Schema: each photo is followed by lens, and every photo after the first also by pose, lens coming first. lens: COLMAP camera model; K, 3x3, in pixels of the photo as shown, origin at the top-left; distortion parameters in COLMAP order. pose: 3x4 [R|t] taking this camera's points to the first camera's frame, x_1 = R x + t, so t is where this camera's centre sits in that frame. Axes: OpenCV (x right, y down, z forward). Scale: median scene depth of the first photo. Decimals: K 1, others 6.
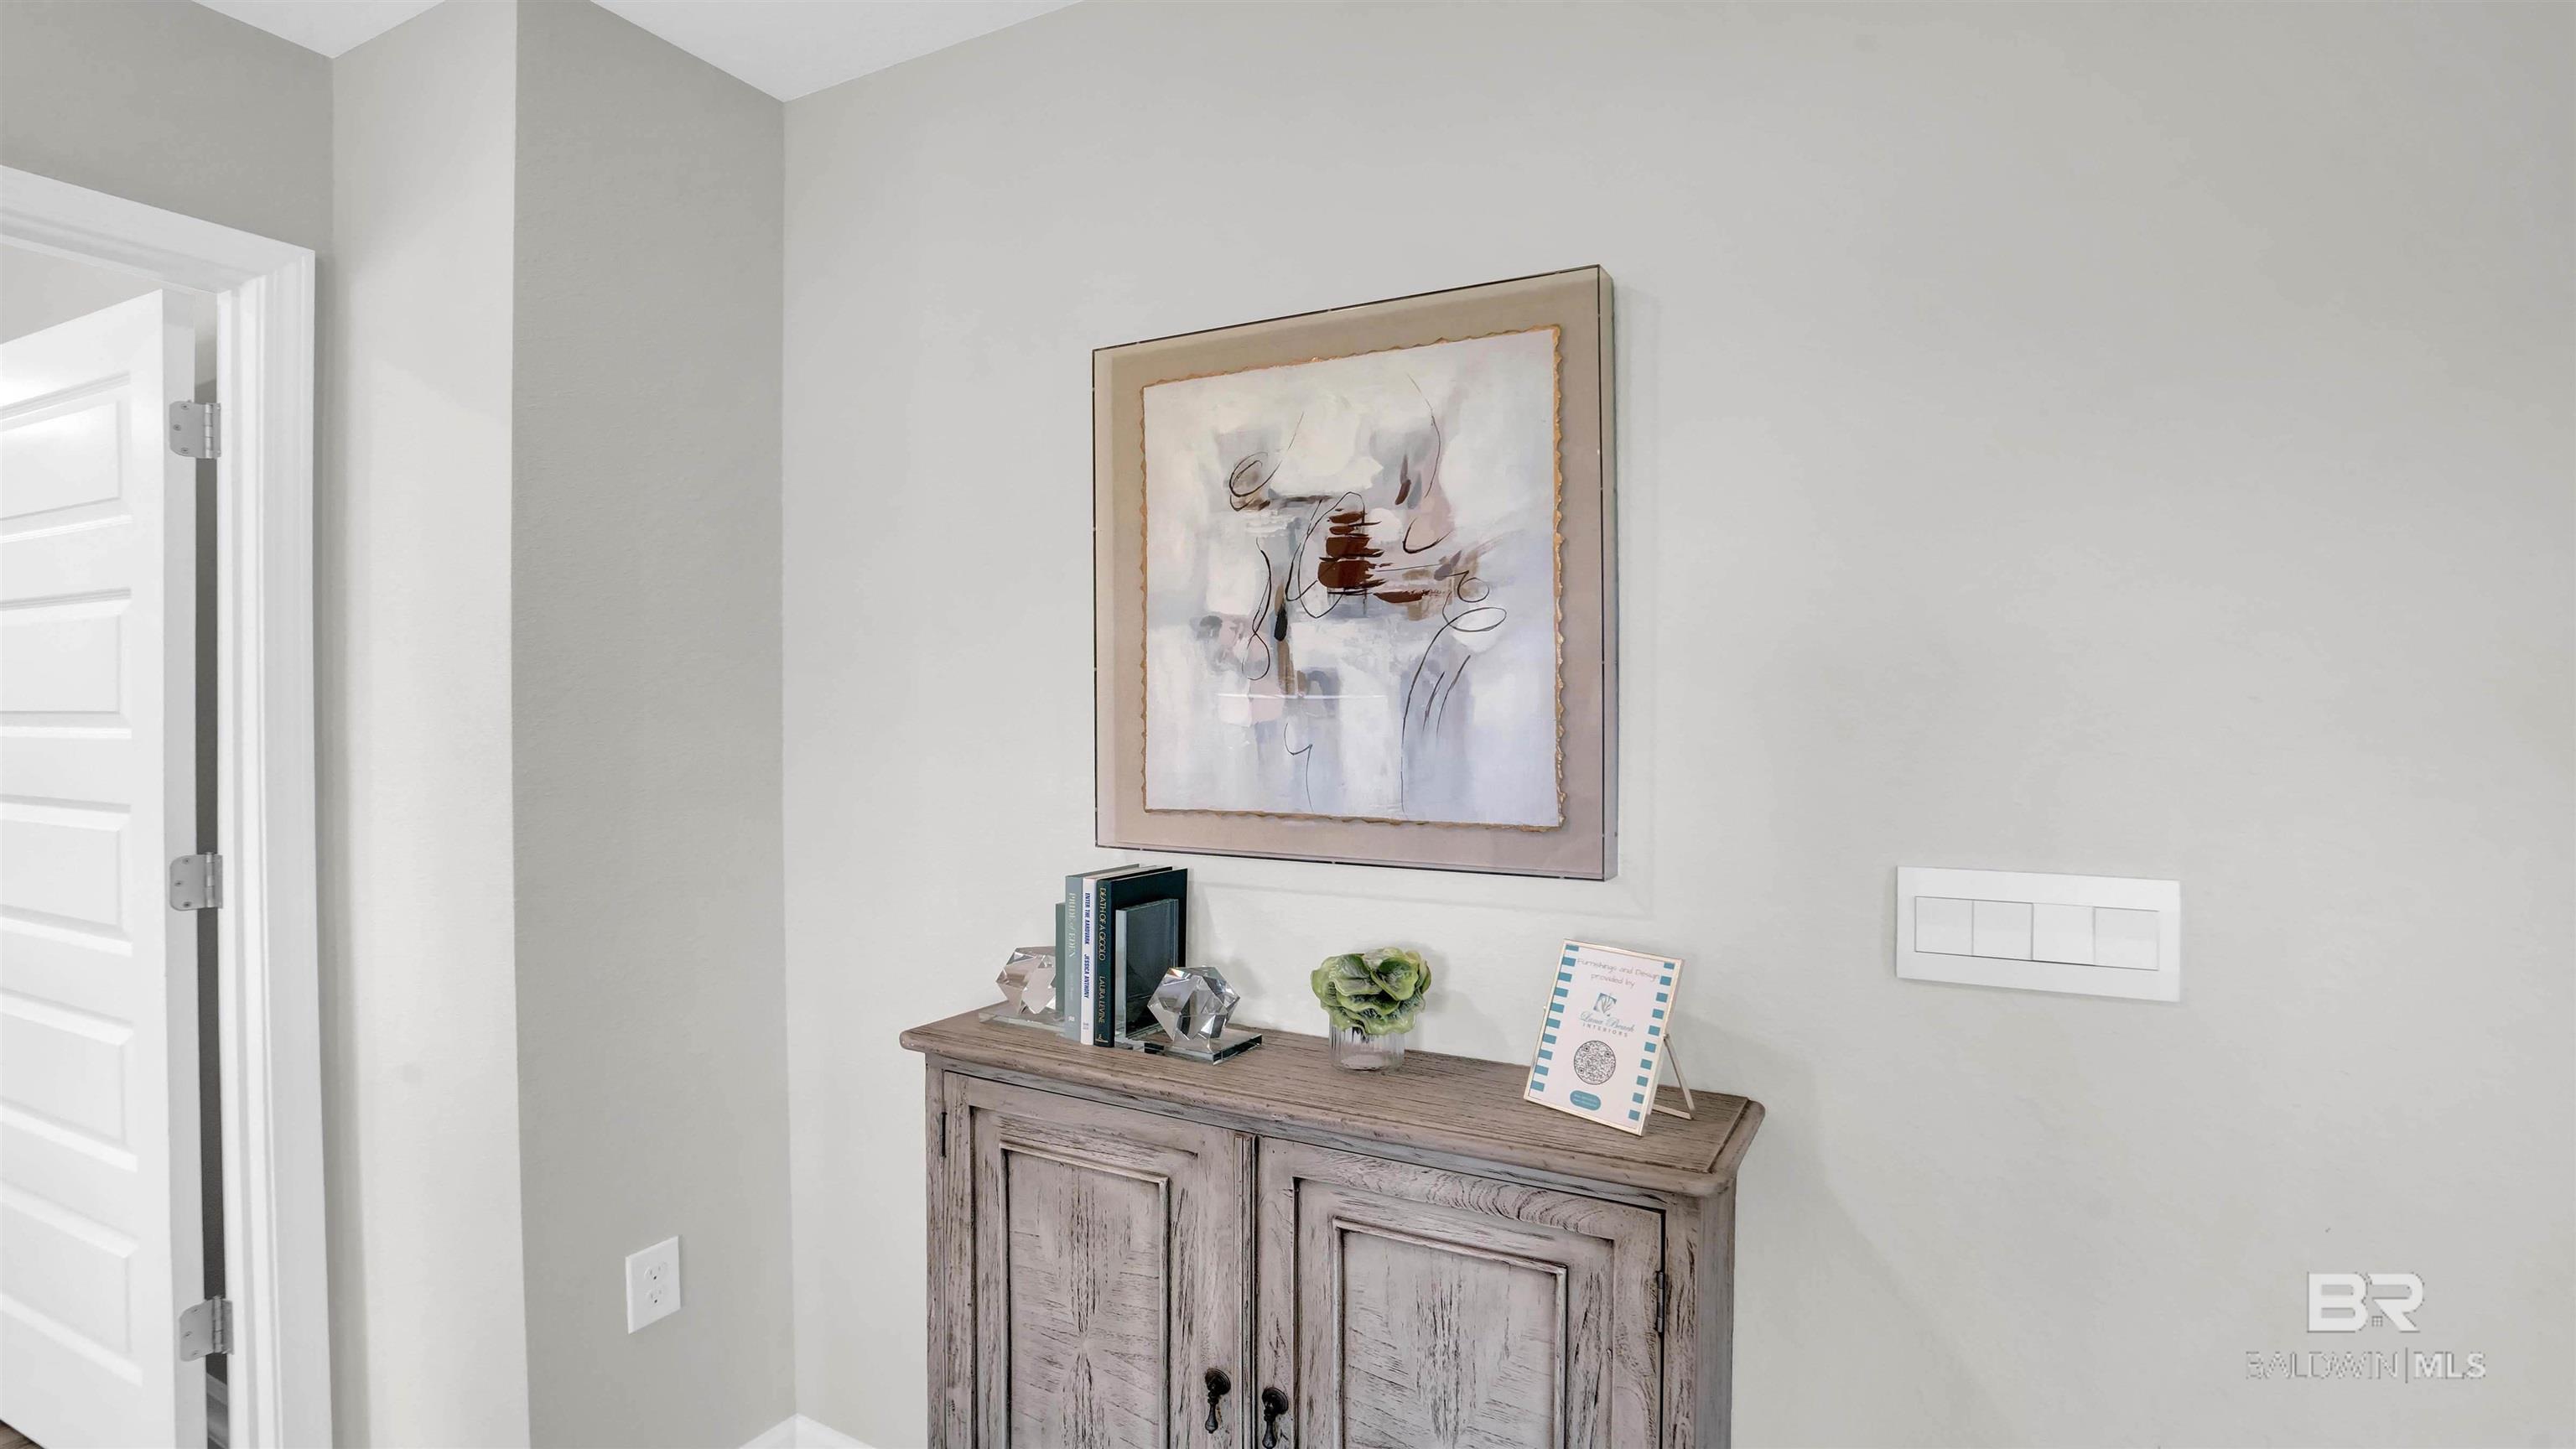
lens RADIAL K [[1221.8, 0, 1260.0], [0, 1221.8, 724.2], [0, 0, 1]] dist [-0.053482, 0.022960]
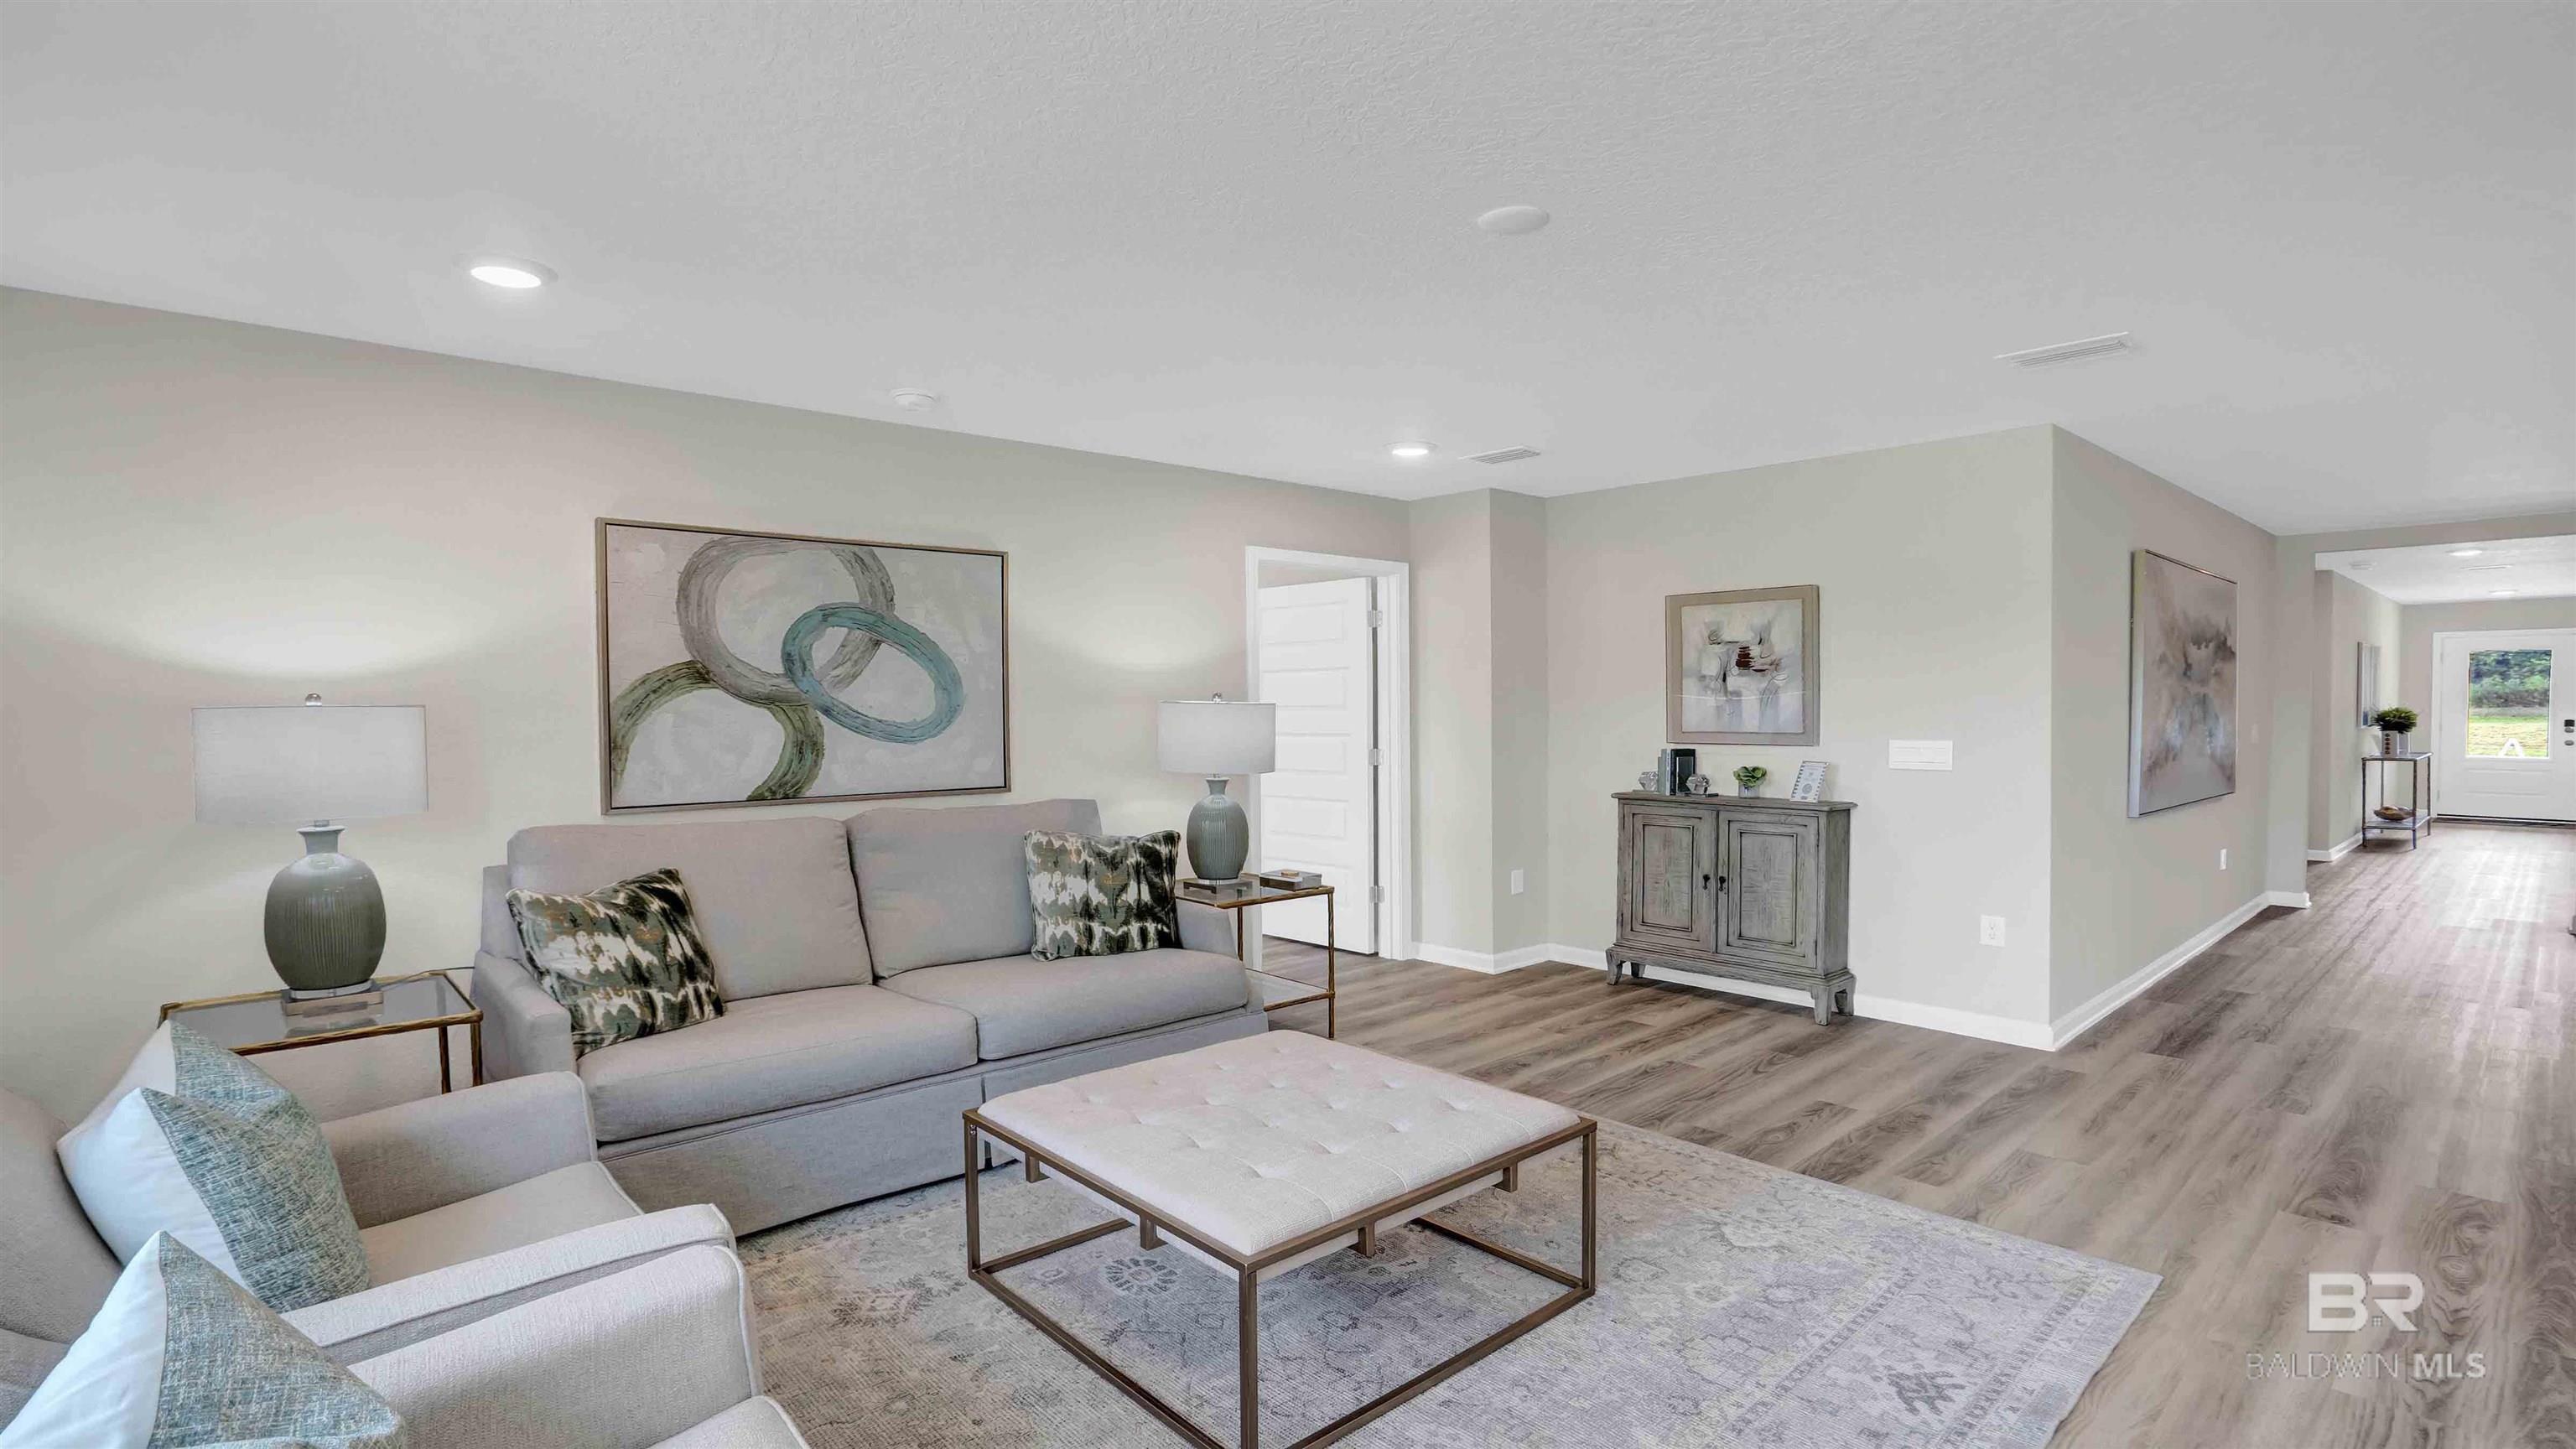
lens RADIAL K [[1221.8, 0, 1260.0], [0, 1221.8, 724.2], [0, 0, 1]] dist [-0.053482, 0.022960]
pose [[0.939359, 0.000195, -0.342935, -0.042612], [-0.001987, 0.999986, -0.004873, 0.073914], [0.342929, 0.005259, 0.939347, -2.819226]]
